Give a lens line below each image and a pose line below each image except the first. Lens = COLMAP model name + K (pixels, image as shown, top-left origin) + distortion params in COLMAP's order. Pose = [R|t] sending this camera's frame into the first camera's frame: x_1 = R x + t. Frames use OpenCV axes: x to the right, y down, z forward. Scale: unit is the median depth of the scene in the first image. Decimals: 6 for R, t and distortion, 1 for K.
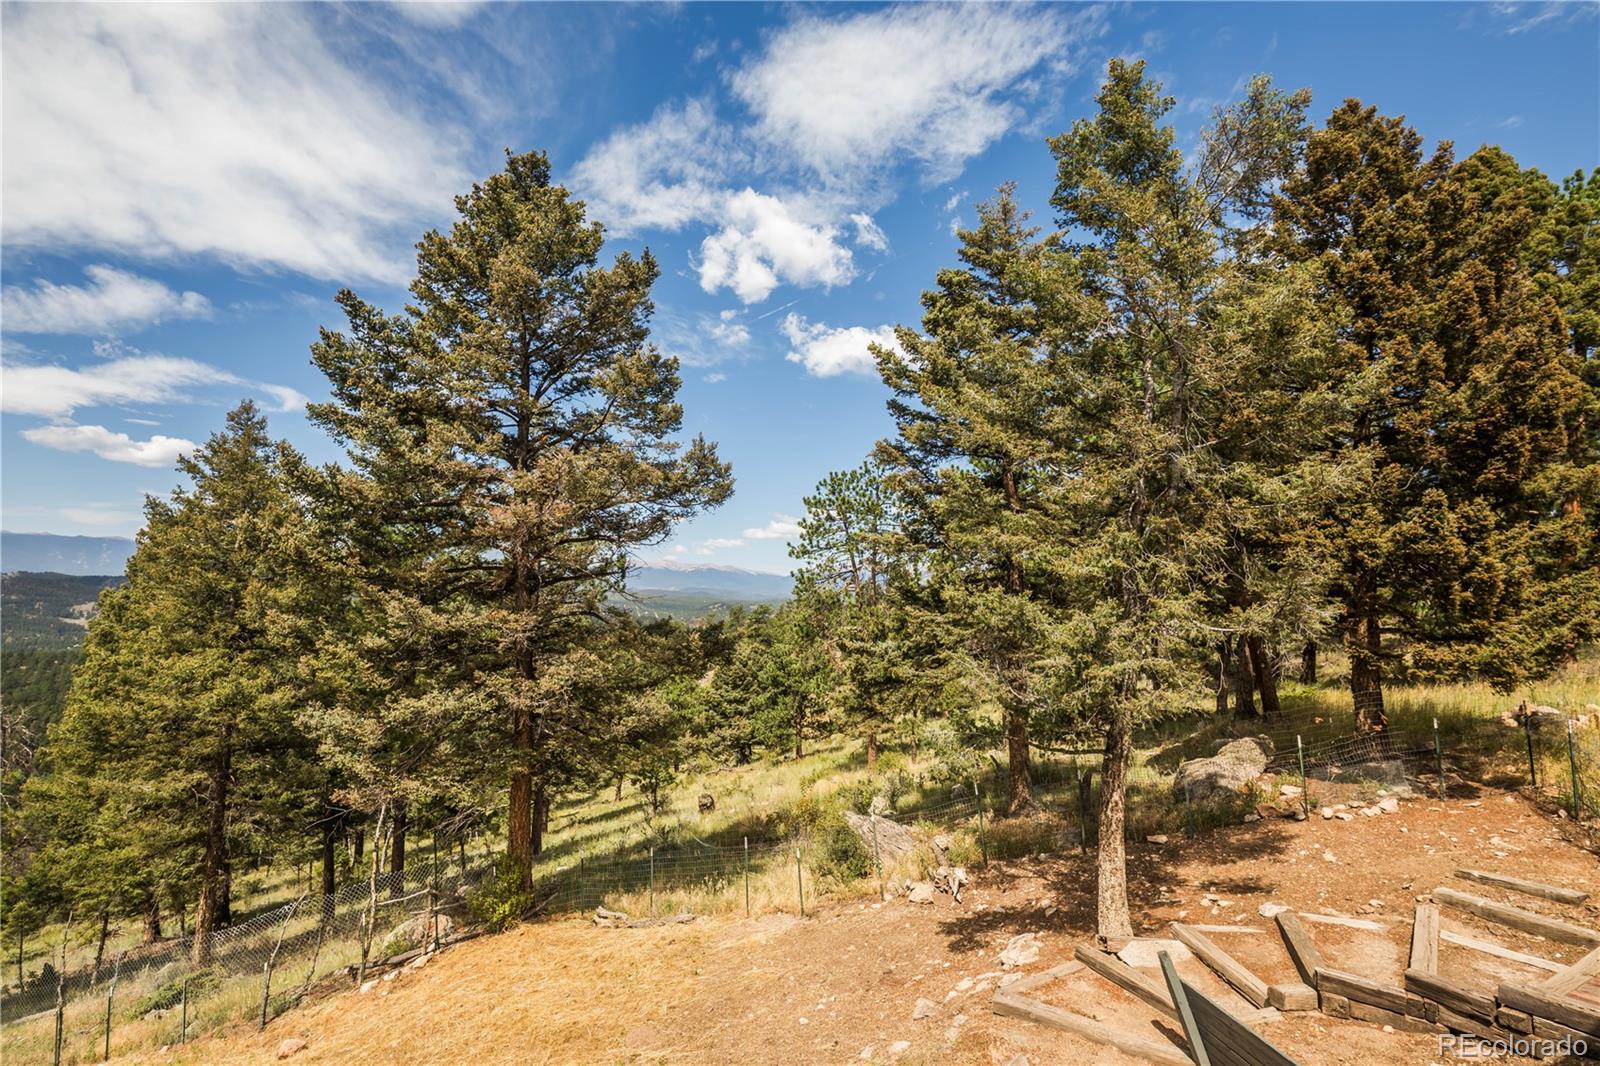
lens RADIAL K [[743.4, 0, 807.1], [0, 743.4, 539.9], [0, 0, 1]] dist [0.040932, -0.050586]
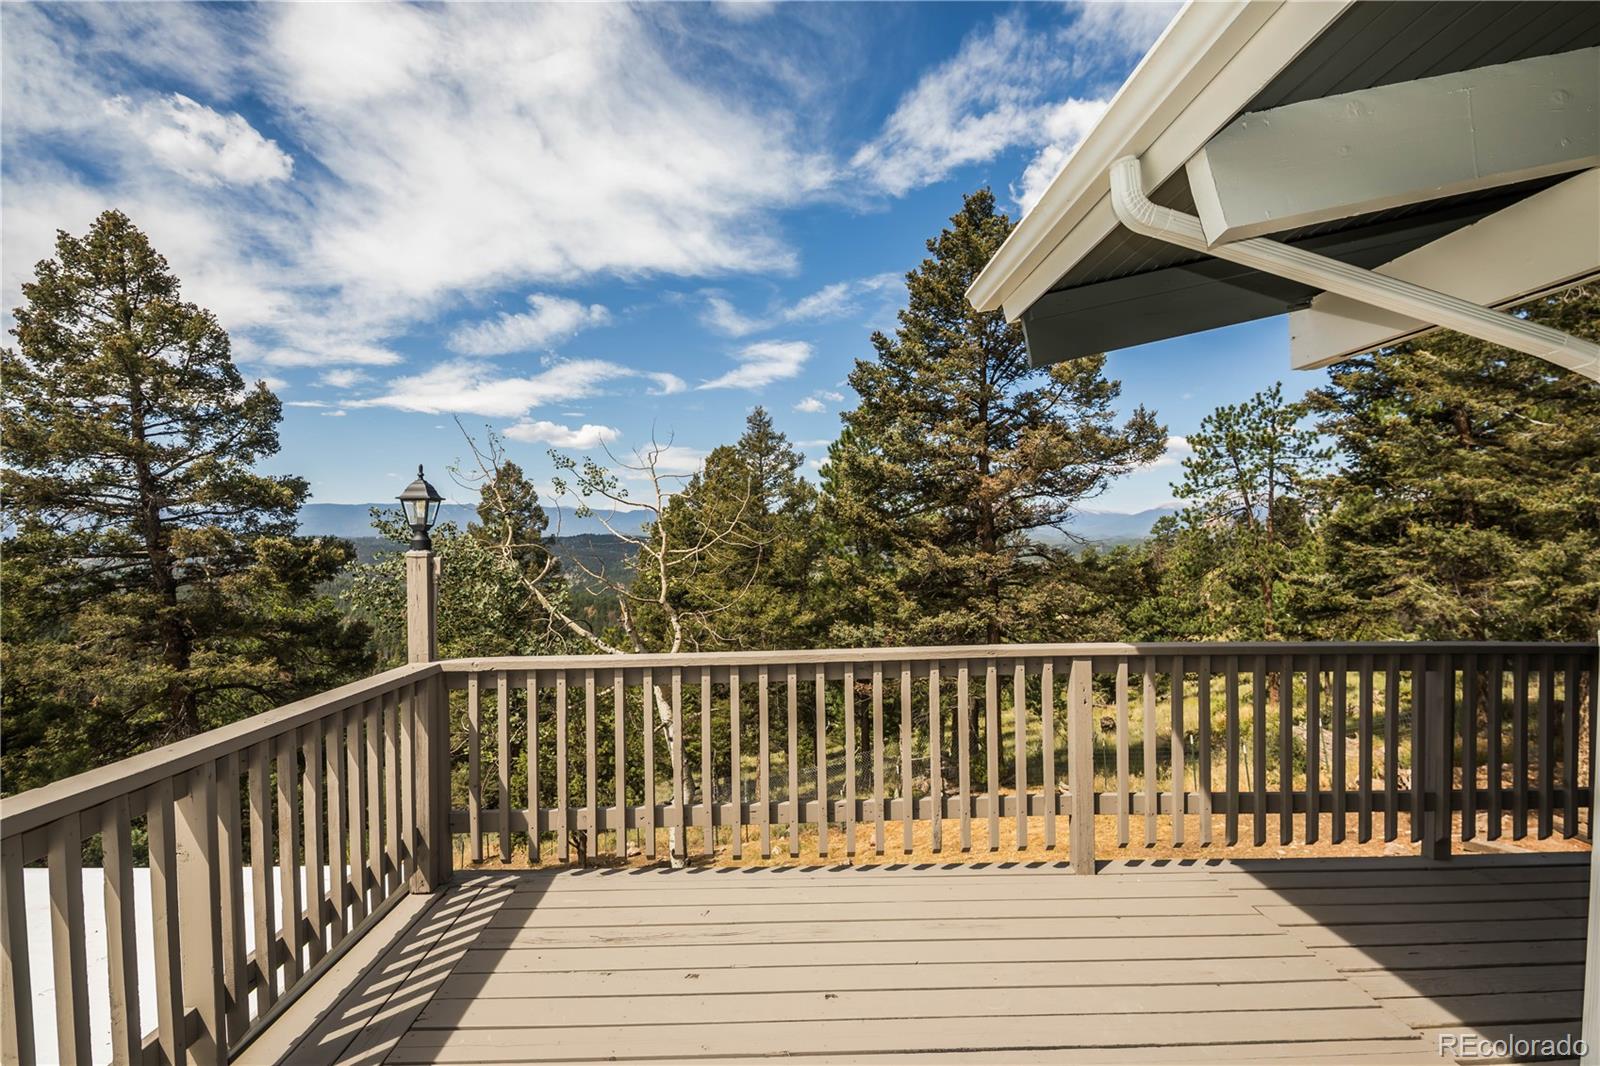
lens RADIAL K [[753.8, 0, 801.2], [0, 753.8, 530.4], [0, 0, 1]] dist [-0.022876, 0.000395]
pose [[0.904302, -0.033558, -0.425571, -0.048843], [0.060007, 0.997000, 0.048892, -0.011493], [0.422654, -0.069750, 0.903603, -0.128874]]
